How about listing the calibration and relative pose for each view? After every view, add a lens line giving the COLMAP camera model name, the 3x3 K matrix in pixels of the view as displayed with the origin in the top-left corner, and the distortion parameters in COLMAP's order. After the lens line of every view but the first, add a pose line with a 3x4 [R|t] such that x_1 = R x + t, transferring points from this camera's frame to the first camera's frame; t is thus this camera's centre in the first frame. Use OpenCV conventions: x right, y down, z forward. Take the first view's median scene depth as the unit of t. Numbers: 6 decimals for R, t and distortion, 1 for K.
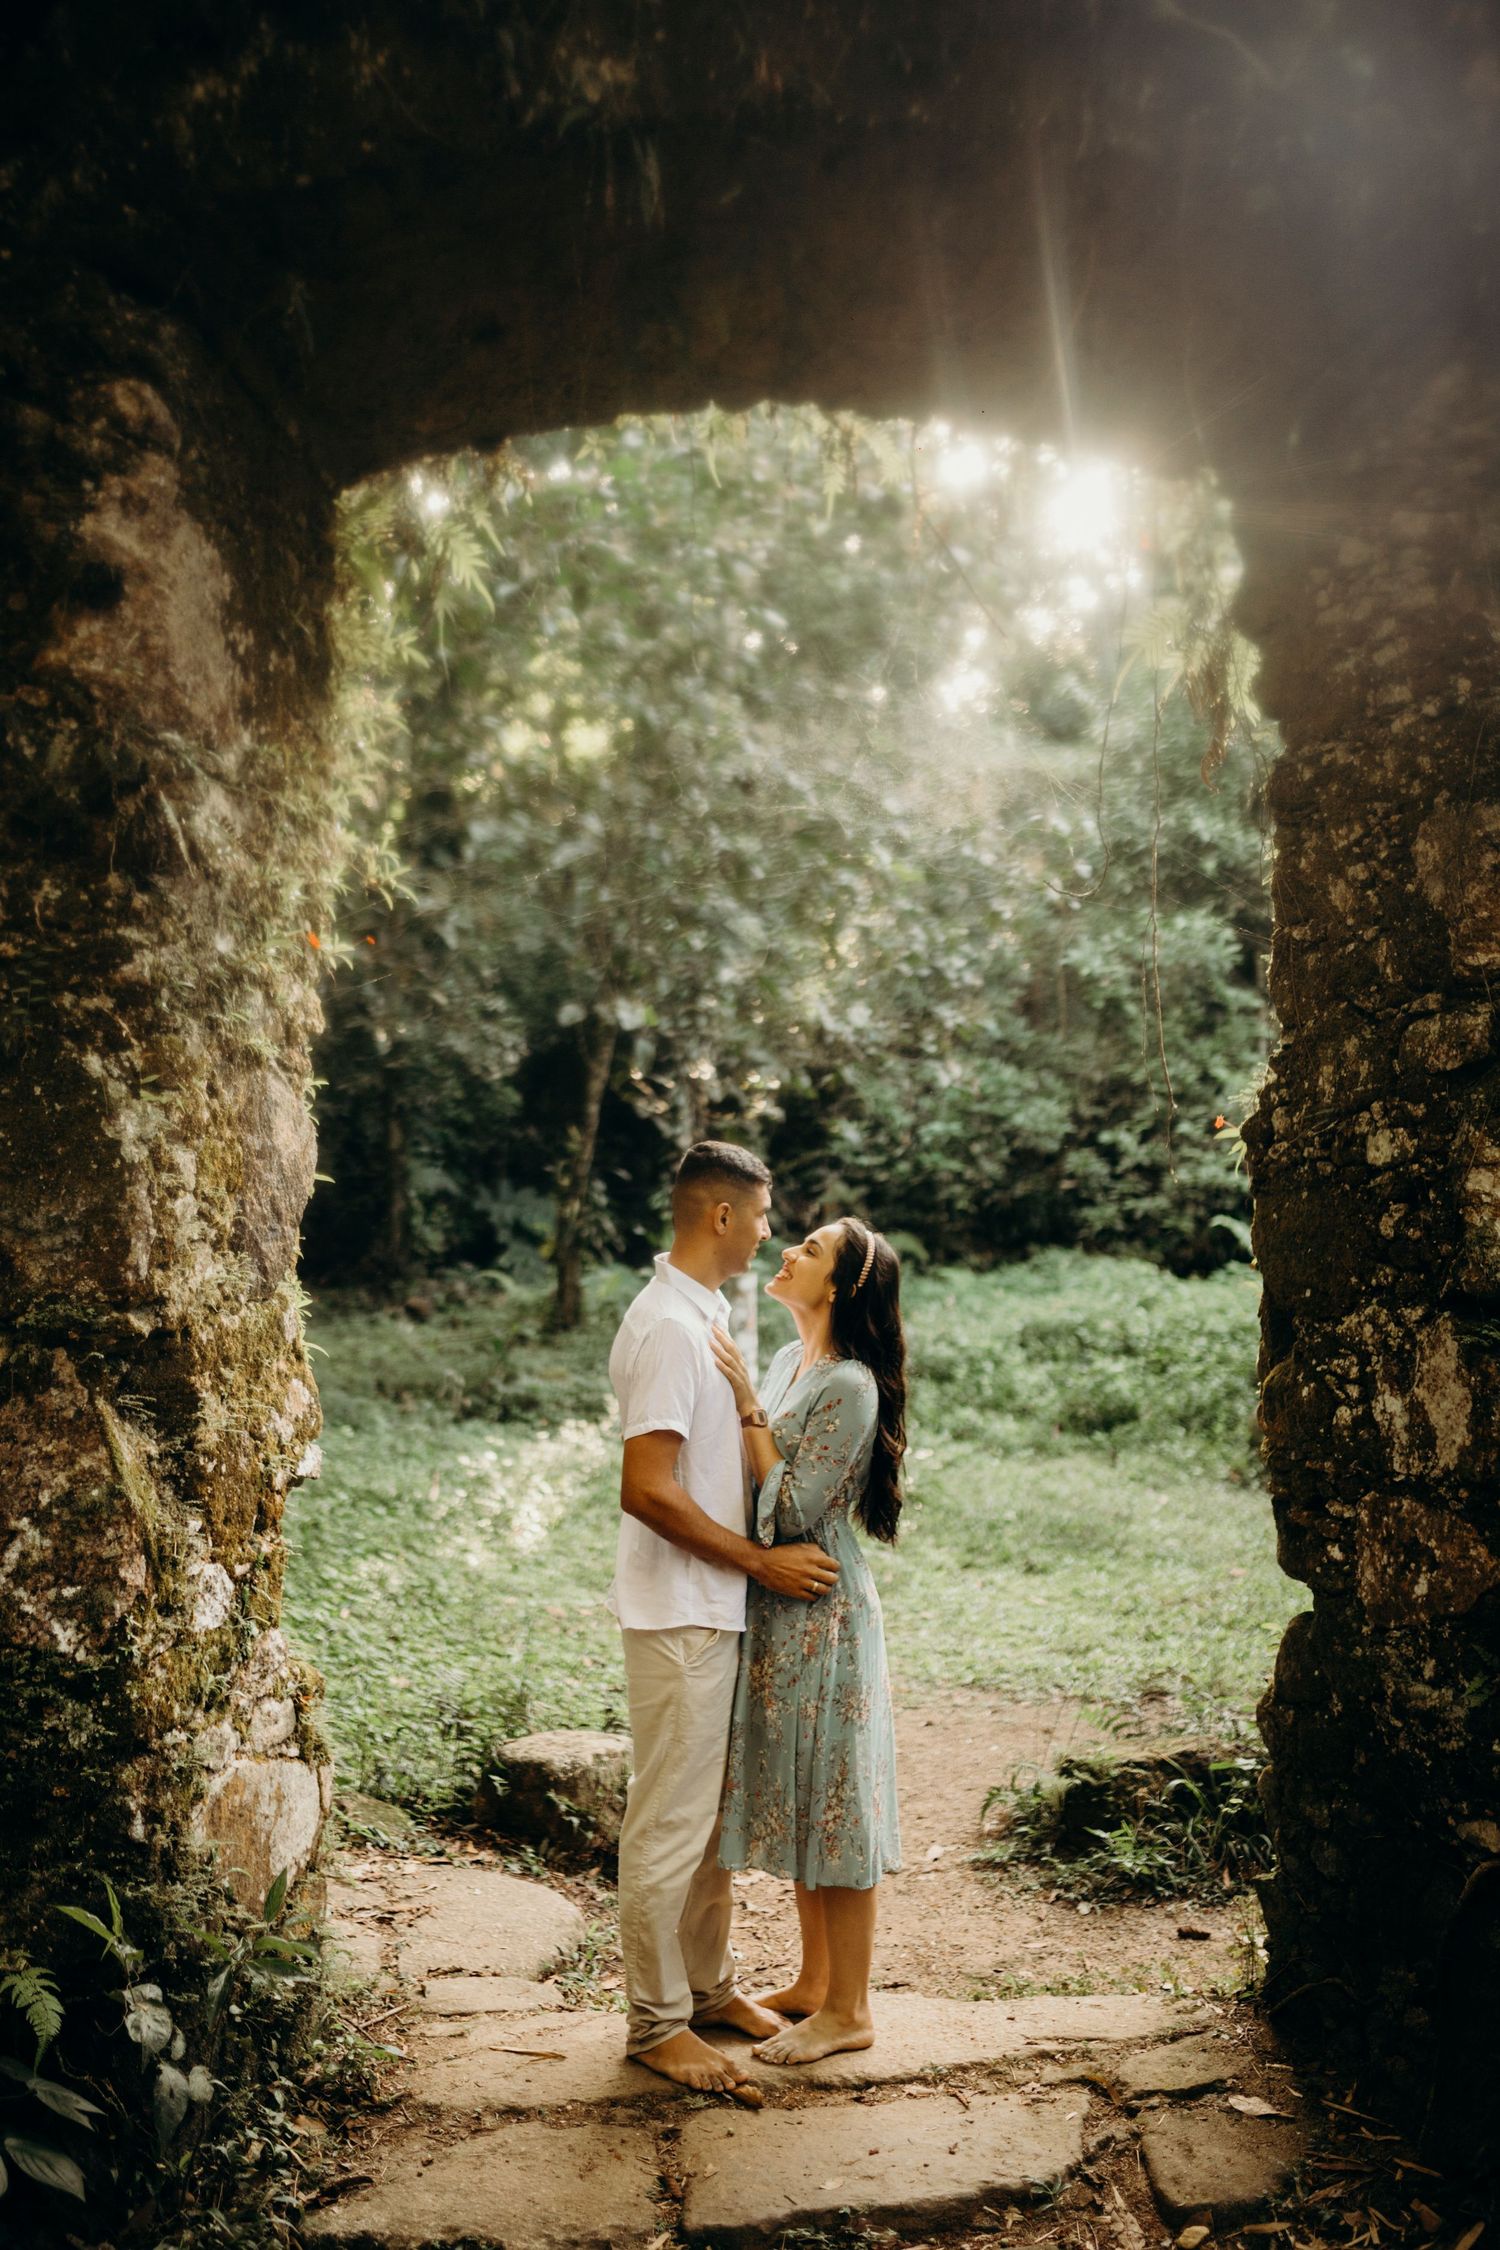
lens RADIAL K [[2136.3, 0, 746.6], [0, 2136.3, 1117.6], [0, 0, 1]] dist [-0.066306, 0.095061]
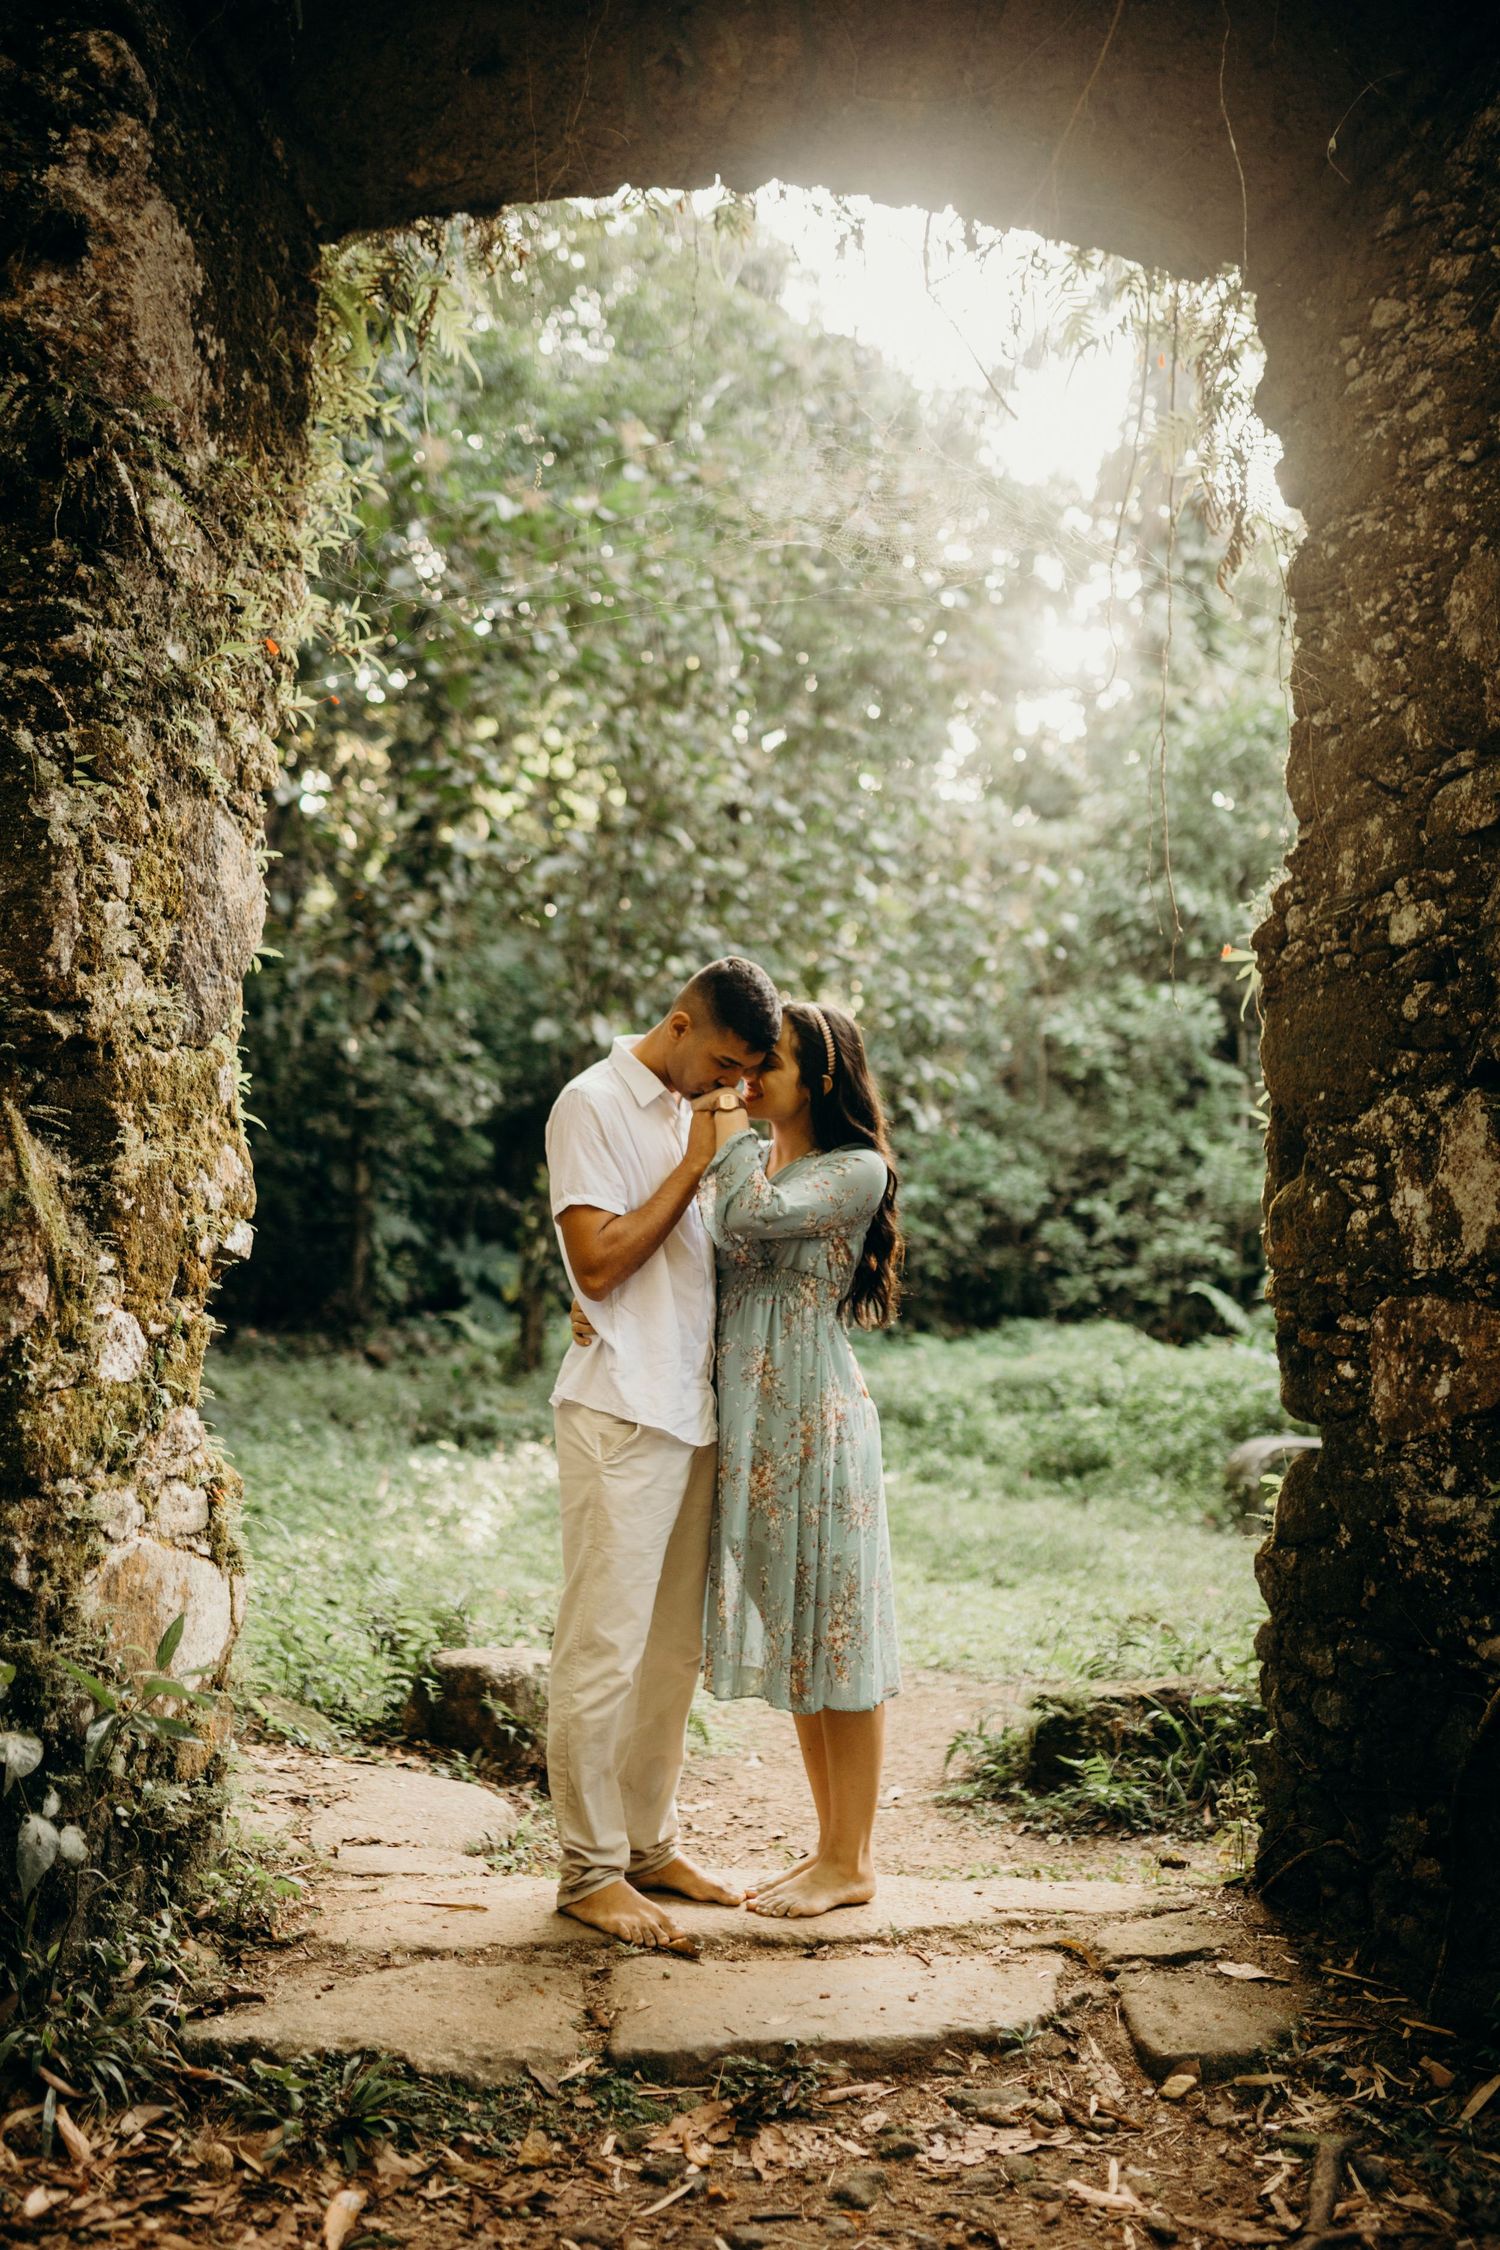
lens RADIAL K [[2139.4, 0, 746.2], [0, 2139.4, 1117.8], [0, 0, 1]] dist [-0.067015, 0.098945]
pose [[0.999189, 0.038787, 0.010854, 0.002355], [-0.038119, 0.997694, -0.056149, 0.162378], [-0.013007, 0.055690, 0.998363, 0.075989]]
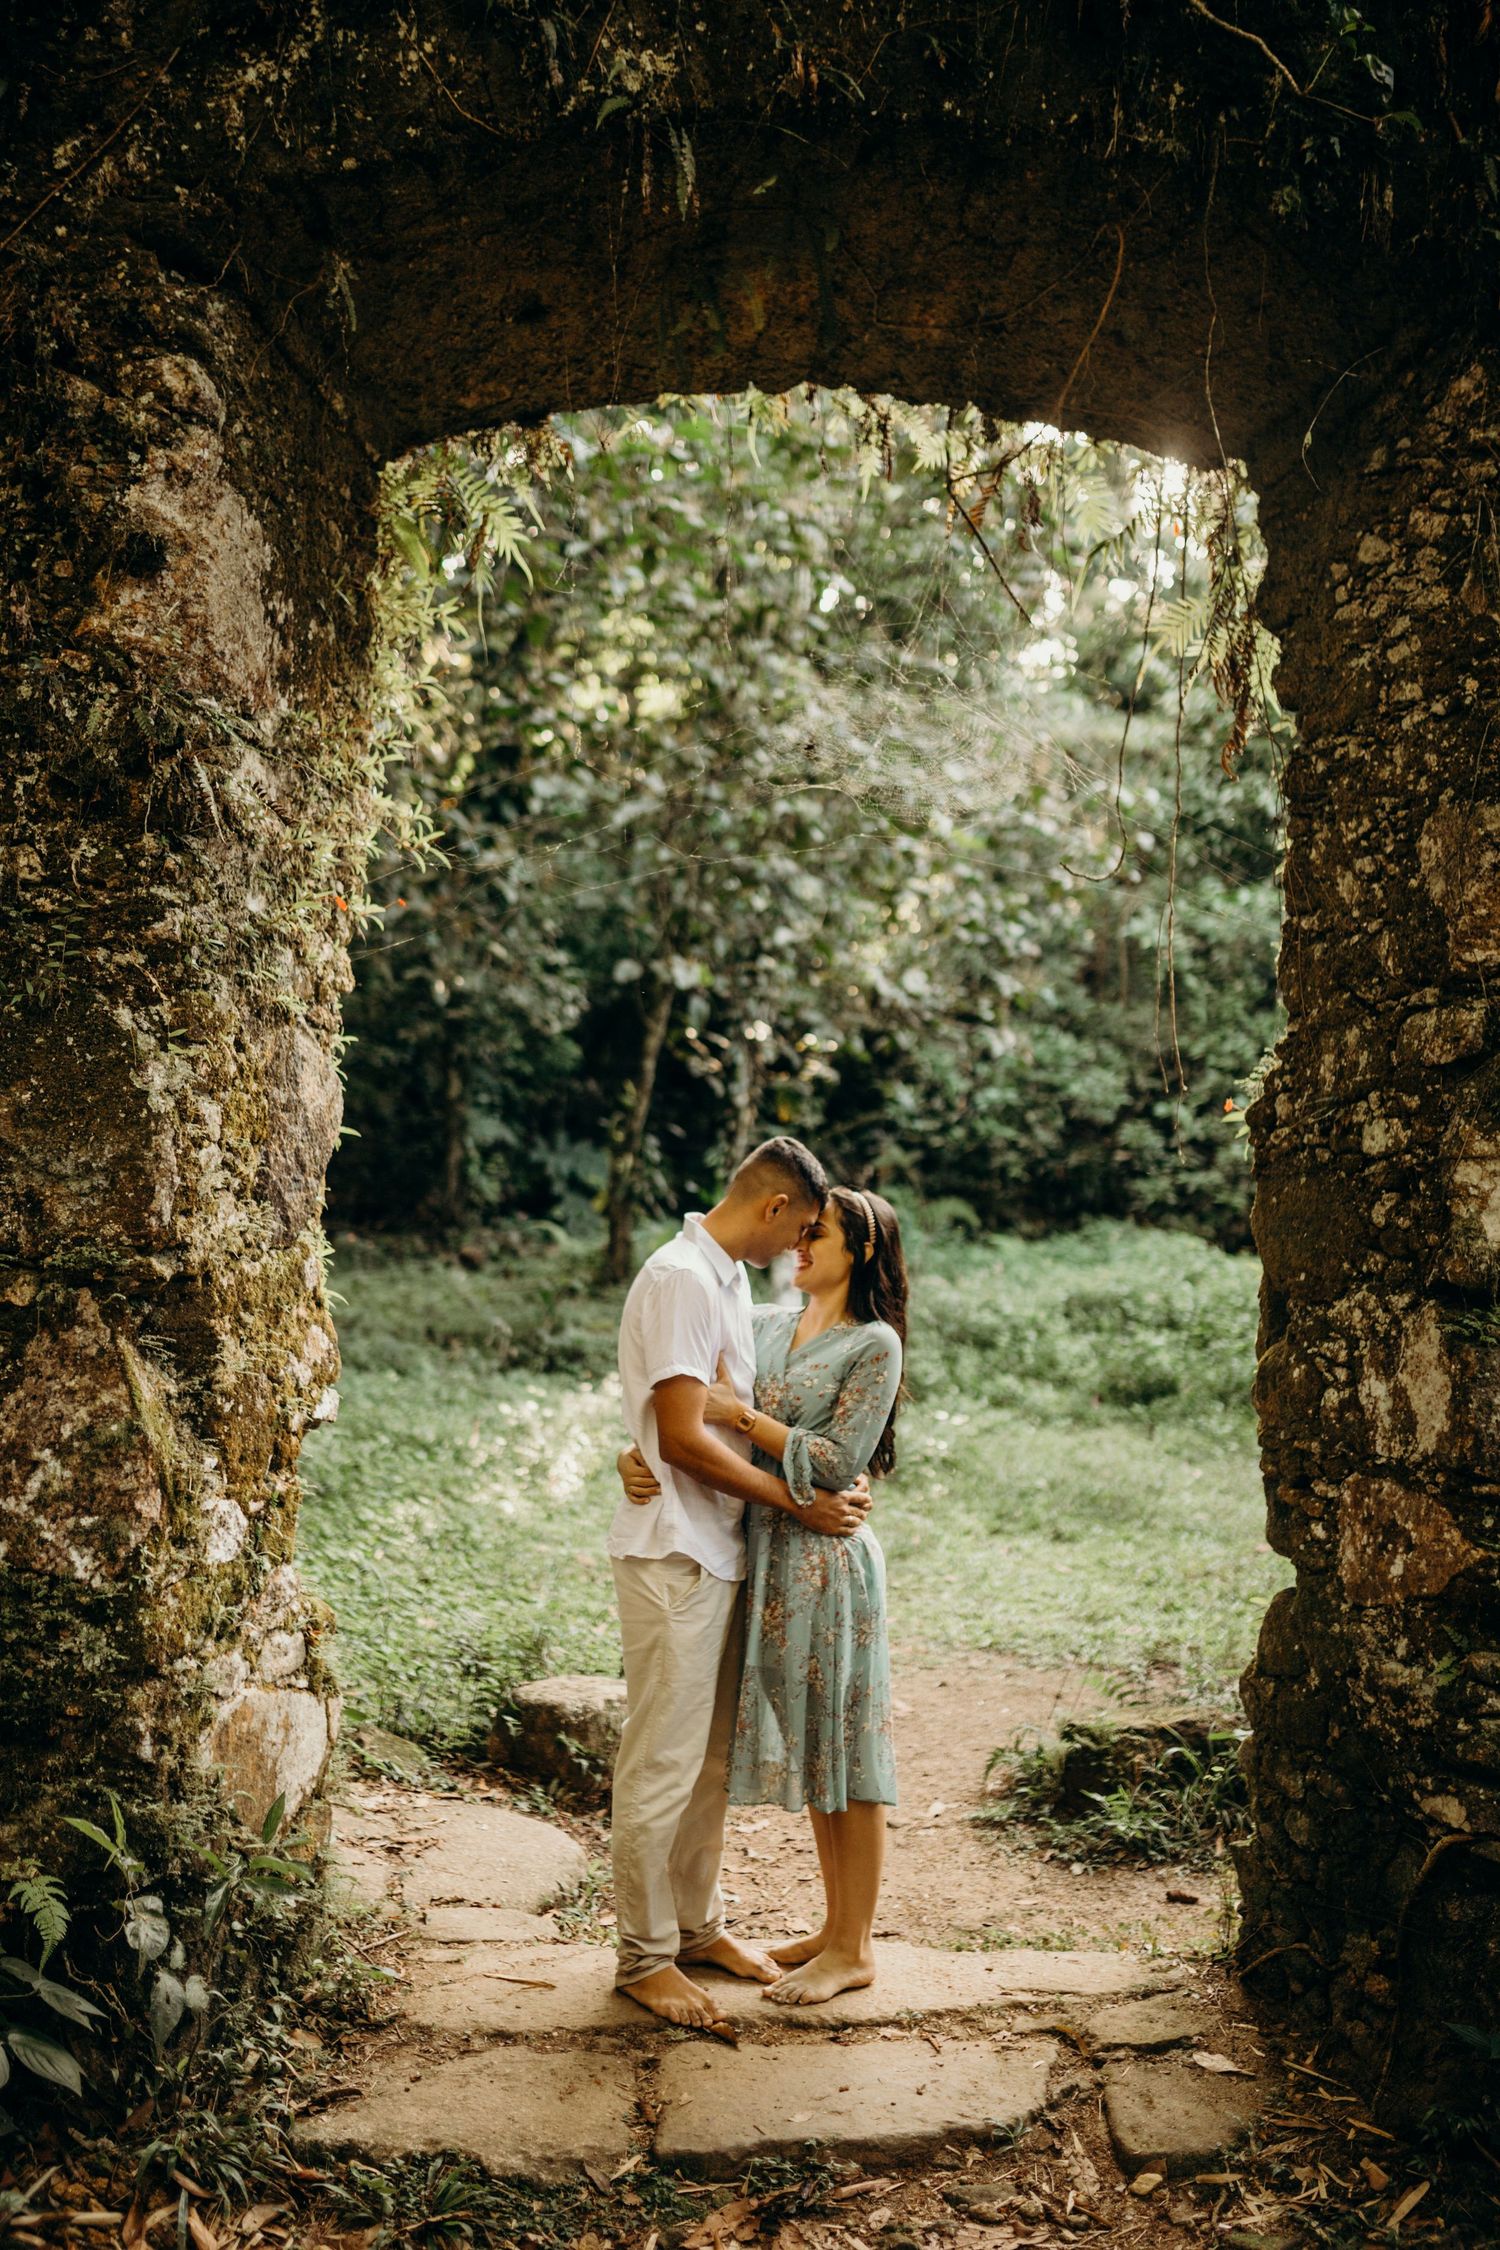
lens RADIAL K [[2139.4, 0, 746.2], [0, 2139.4, 1117.8], [0, 0, 1]] dist [-0.067015, 0.098945]
pose [[0.998988, 0.032607, -0.030965, 0.027899], [-0.031990, 0.999283, 0.020229, -0.006100], [0.031602, -0.019217, 0.999316, -0.029799]]
